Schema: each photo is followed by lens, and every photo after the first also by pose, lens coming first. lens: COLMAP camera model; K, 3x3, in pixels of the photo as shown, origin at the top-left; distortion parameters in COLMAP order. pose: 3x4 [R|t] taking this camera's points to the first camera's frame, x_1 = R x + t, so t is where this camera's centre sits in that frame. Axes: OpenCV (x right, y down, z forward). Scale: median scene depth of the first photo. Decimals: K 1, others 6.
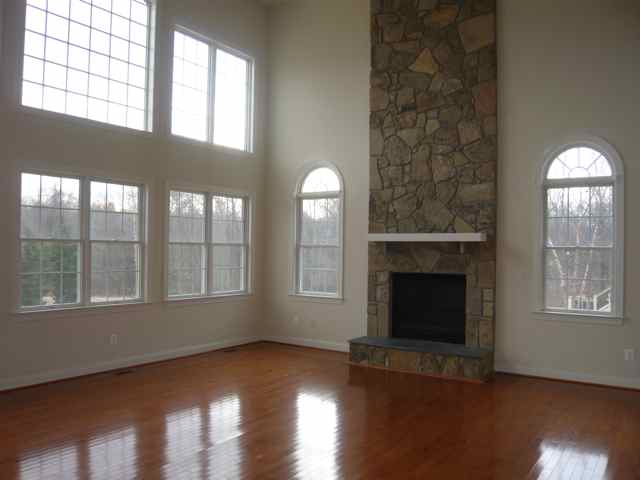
lens RADIAL K [[537.7, 0, 308.3], [0, 537.7, 239.2], [0, 0, 1]] dist [-0.107354, 0.034139]
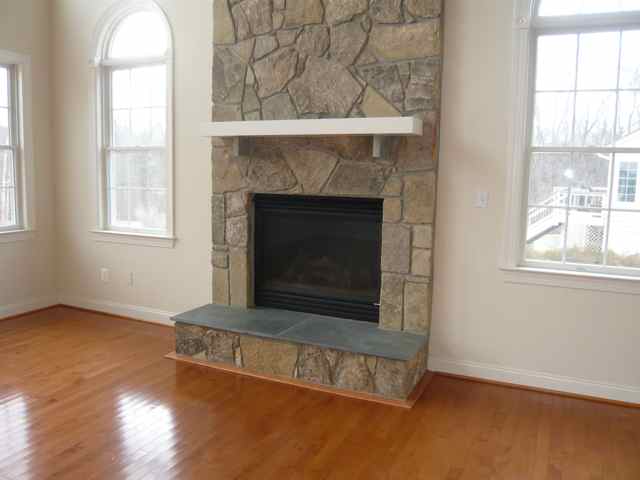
lens RADIAL K [[537.7, 0, 314.4], [0, 537.7, 238.7], [0, 0, 1]] dist [-0.107354, 0.034139]
pose [[0.985324, -0.019003, 0.169631, 0.129313], [-0.006930, 0.988511, 0.150990, 0.024628], [-0.170552, -0.149949, 0.973872, 0.454675]]
